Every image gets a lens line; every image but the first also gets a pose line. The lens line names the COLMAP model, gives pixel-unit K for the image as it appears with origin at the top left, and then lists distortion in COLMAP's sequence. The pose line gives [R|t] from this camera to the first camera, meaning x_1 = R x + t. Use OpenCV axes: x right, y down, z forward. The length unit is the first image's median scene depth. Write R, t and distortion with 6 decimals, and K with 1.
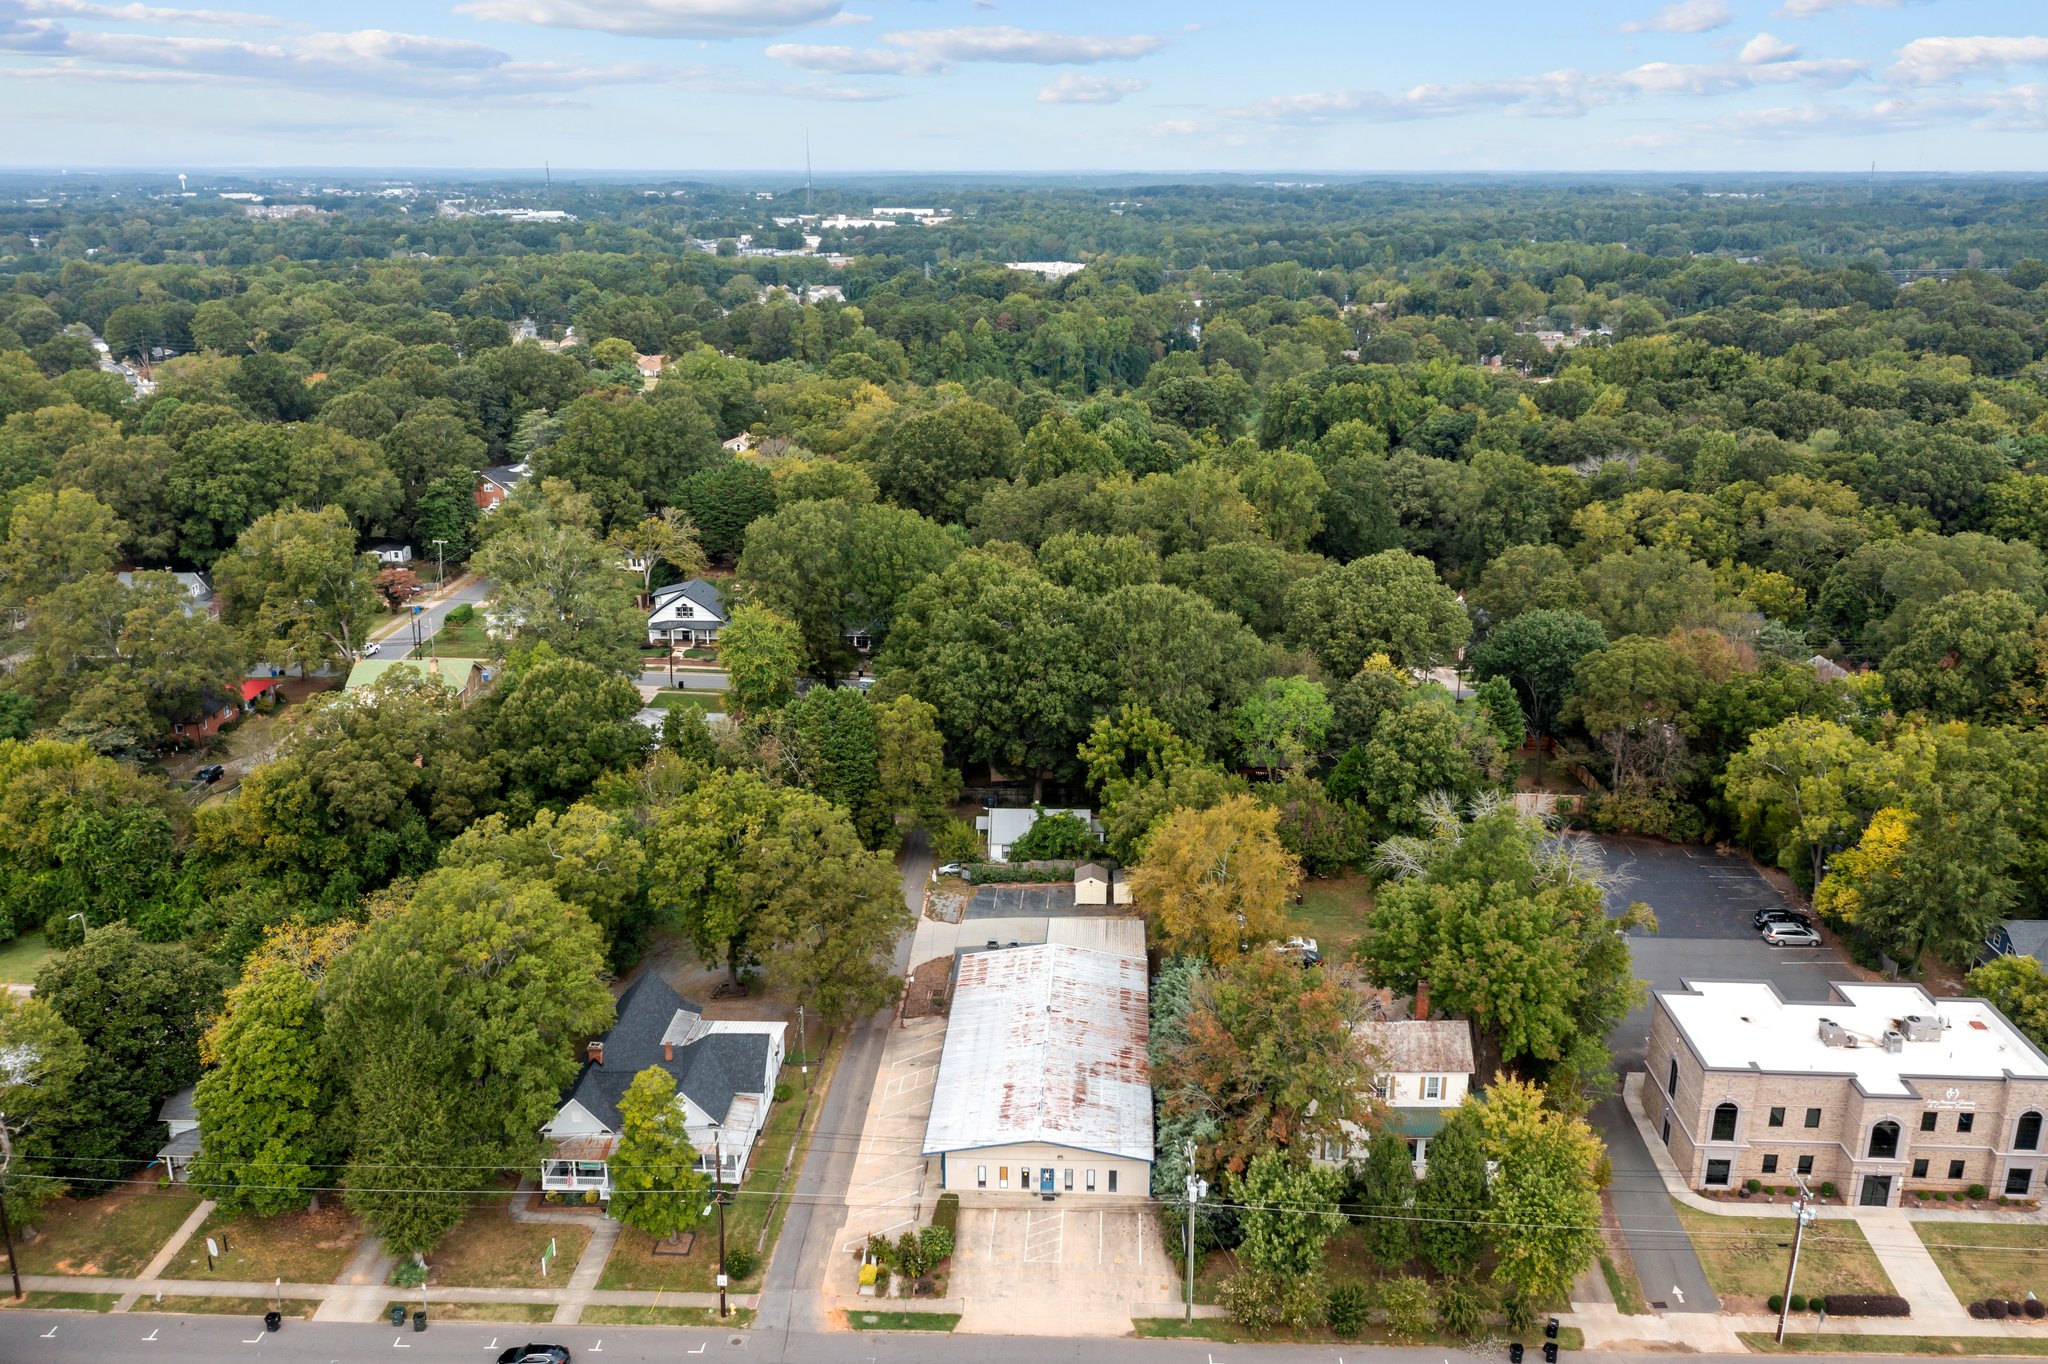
lens RADIAL K [[1666.3, 0, 1017.1], [0, 1666.3, 685.1], [0, 0, 1]] dist [0.006096, 0.003119]
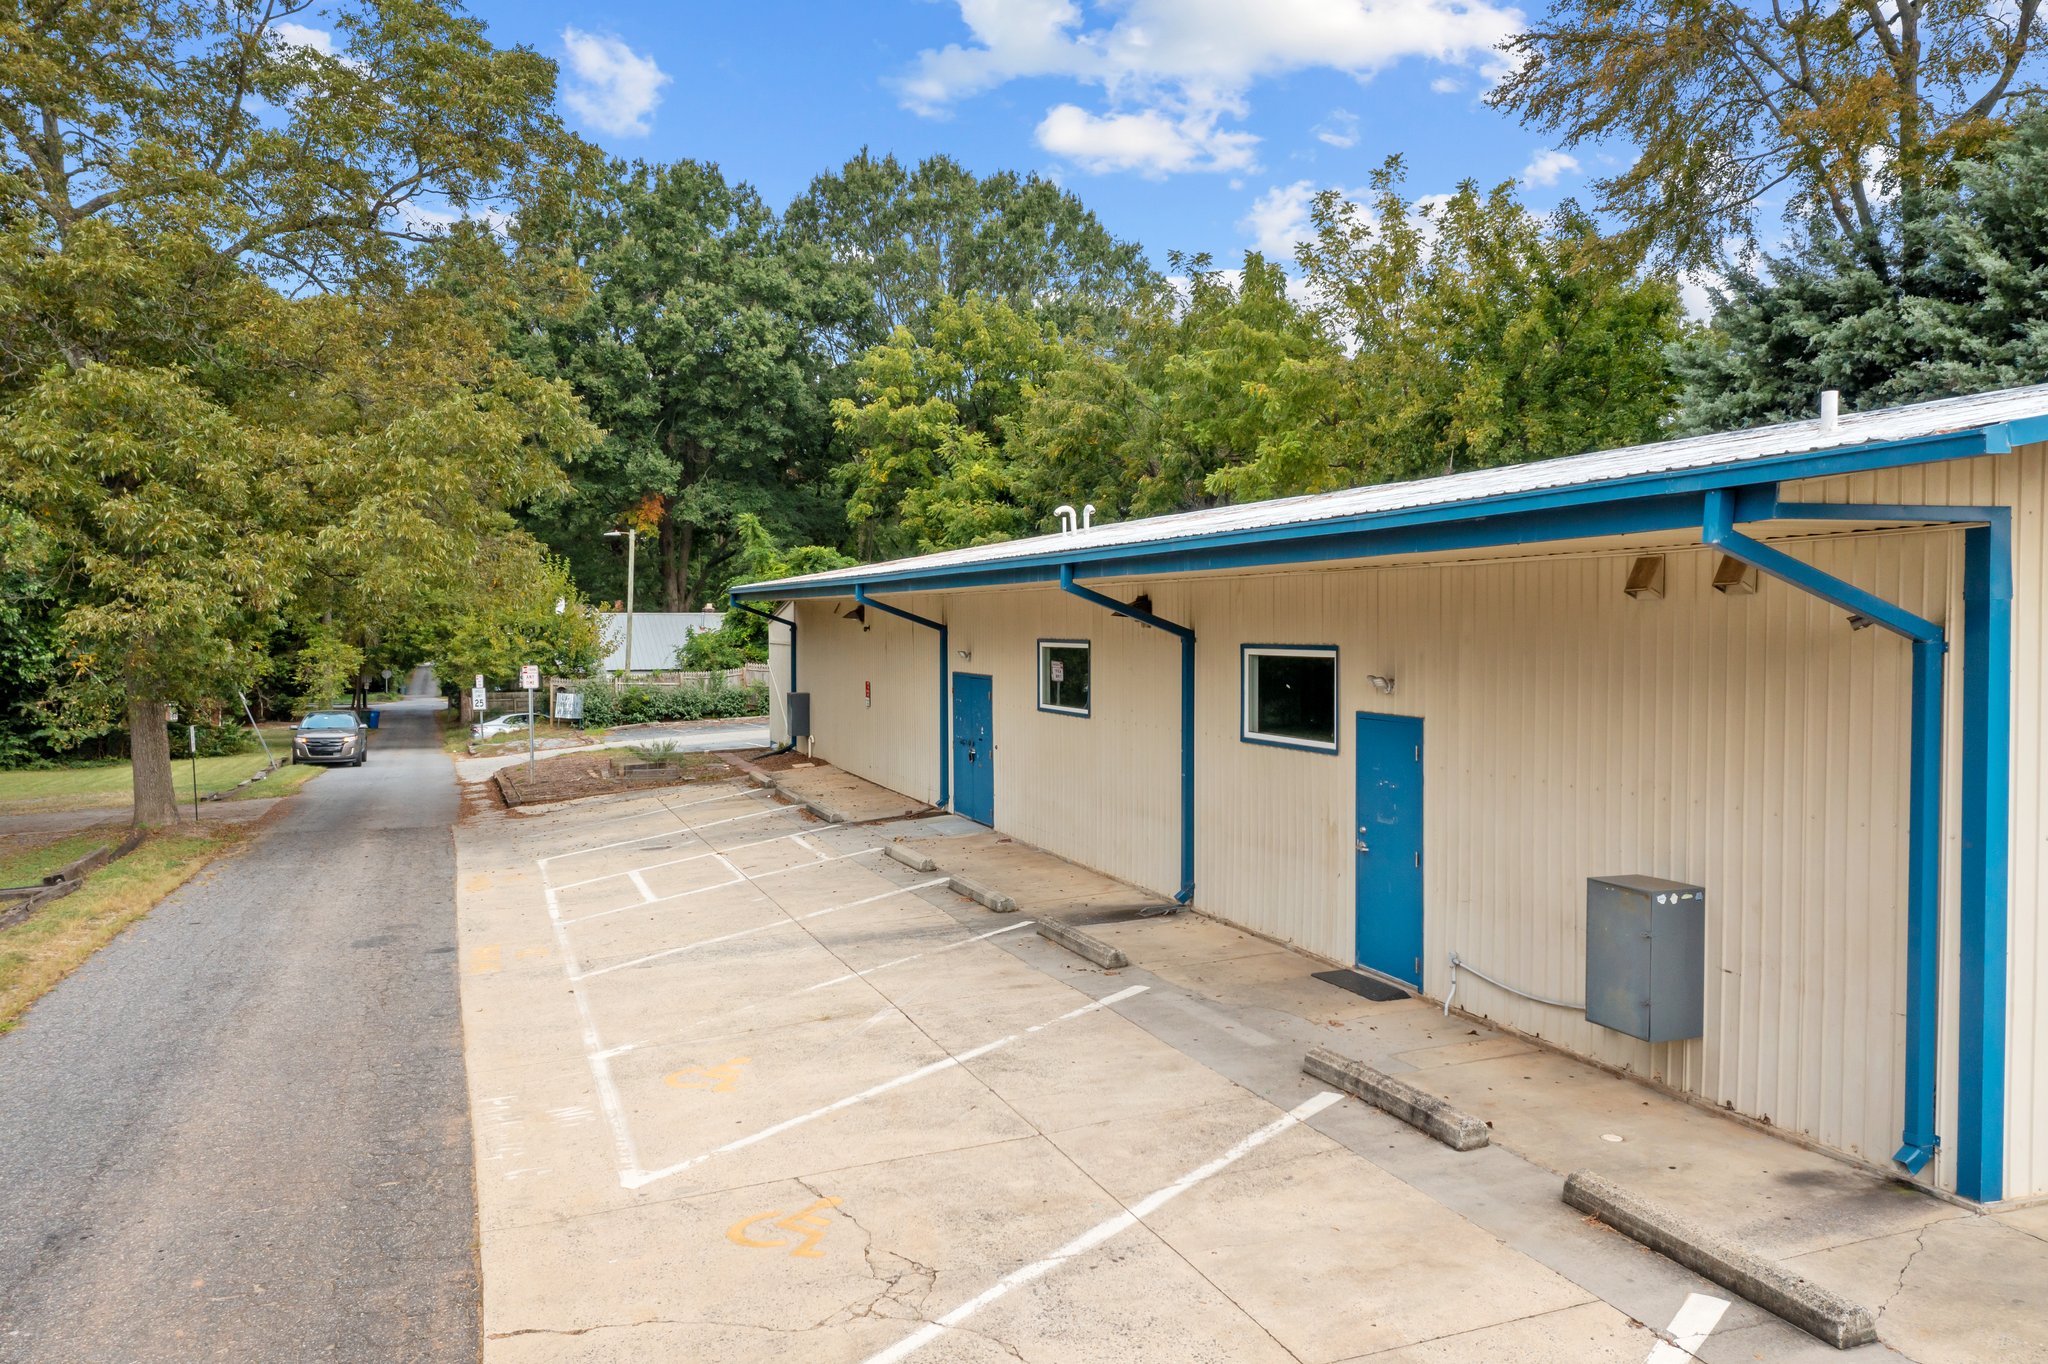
lens RADIAL K [[1629.4, 0, 1018.8], [0, 1629.4, 670.4], [0, 0, 1]] dist [0.000555, 0.009095]
pose [[0.925448, -0.016486, 0.378517, -0.107828], [0.117845, 0.962022, -0.246222, 0.299895], [-0.360082, 0.272472, 0.892244, 0.971018]]
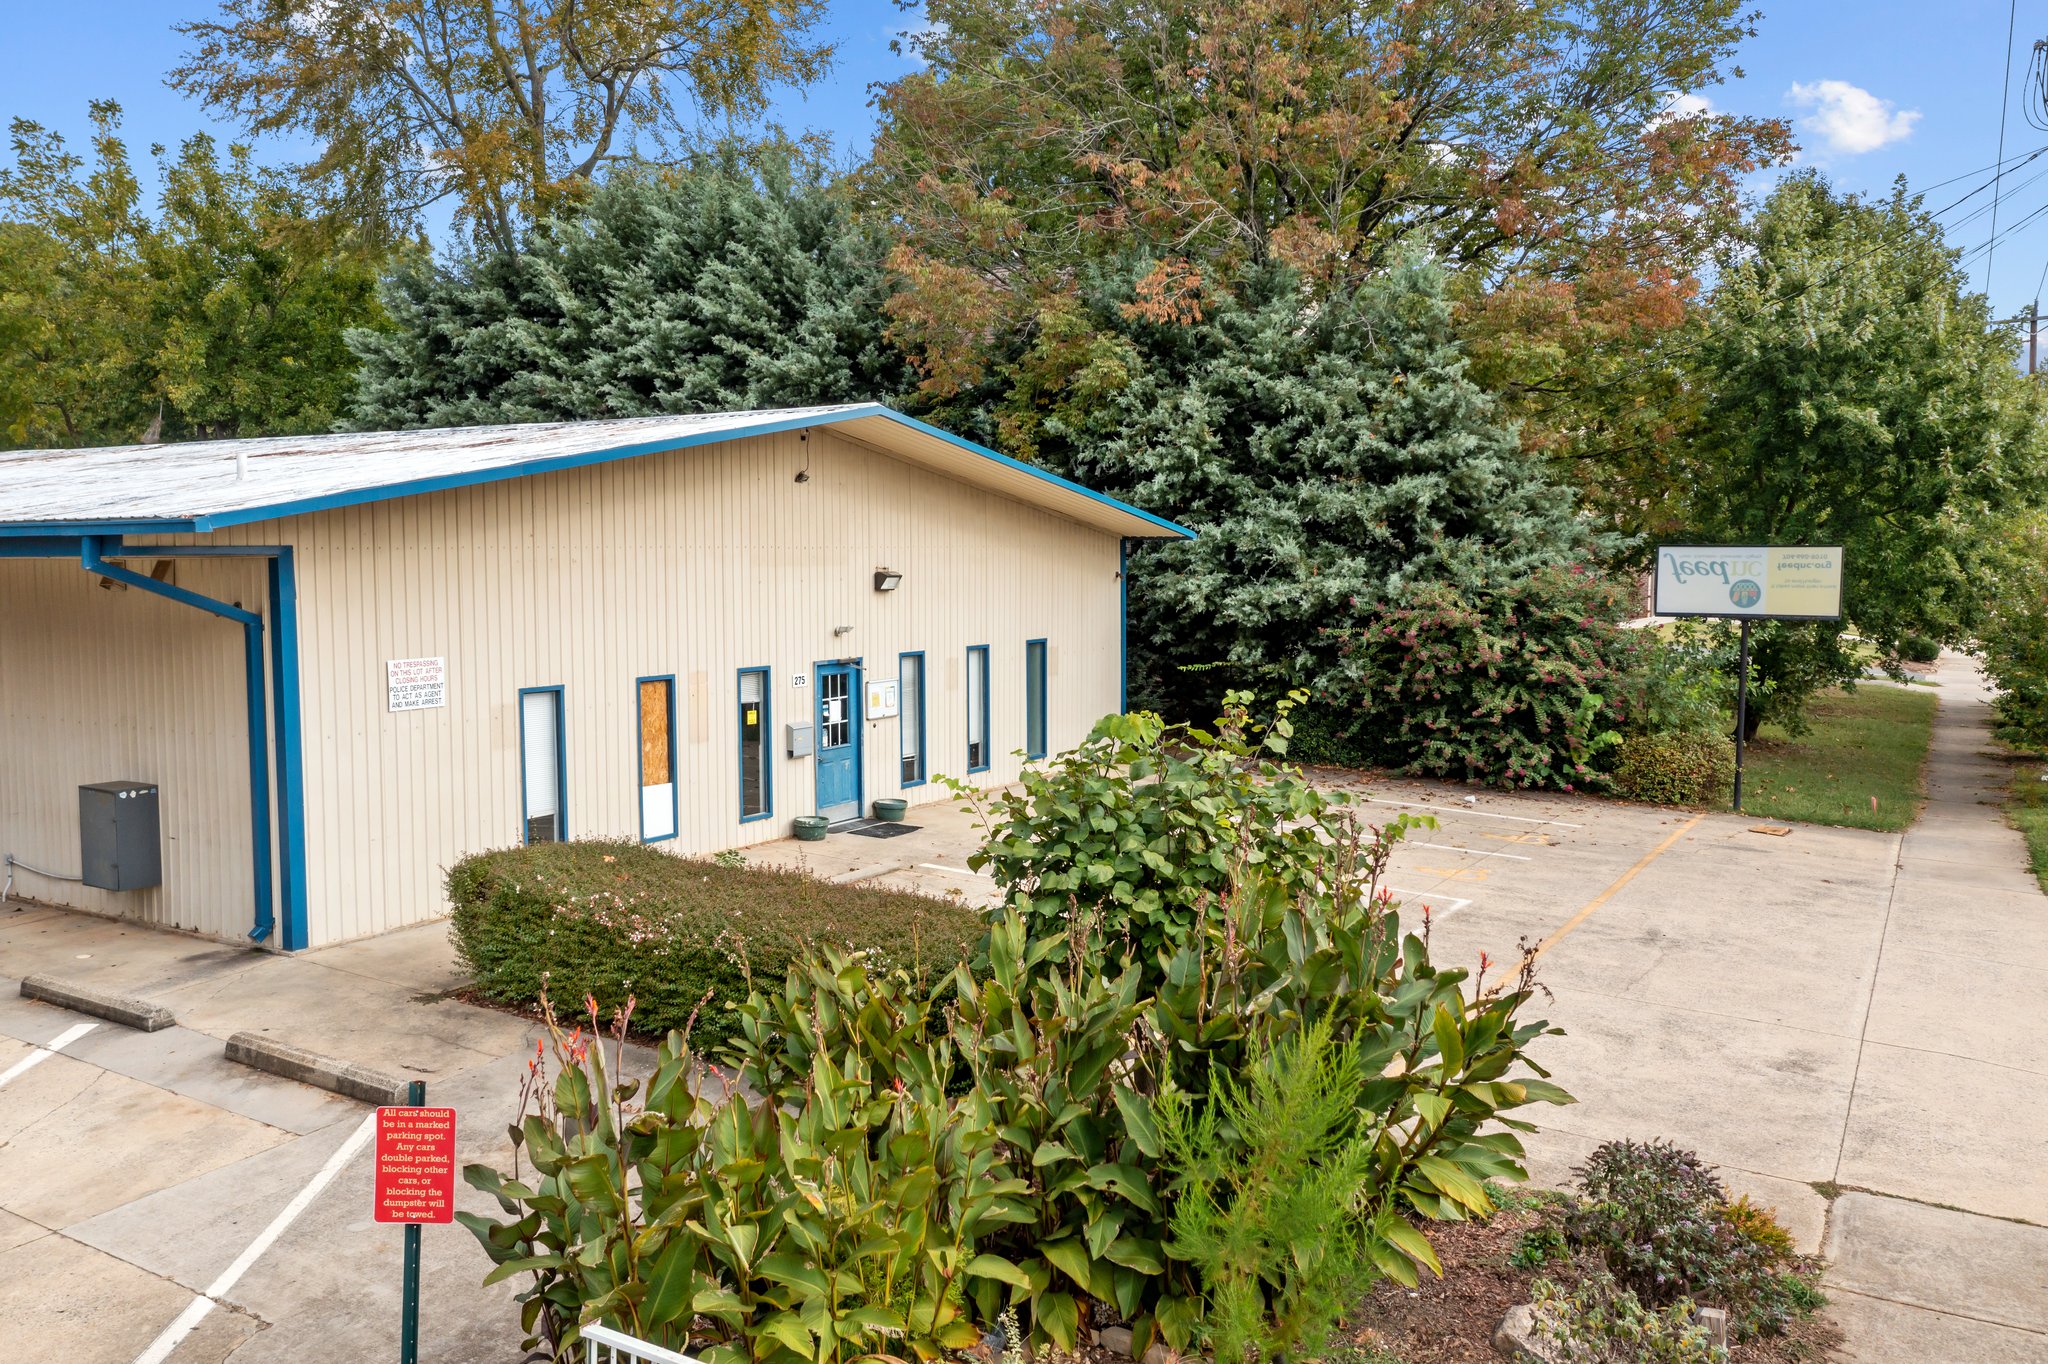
lens RADIAL K [[1624.2, 0, 1017.0], [0, 1624.2, 681.6], [0, 0, 1]] dist [-0.000980, 0.010181]
pose [[0.474033, -0.072538, 0.877514, -0.121548], [0.259799, 0.963755, -0.060676, 0.311225], [-0.841307, 0.256740, 0.475697, 0.919021]]
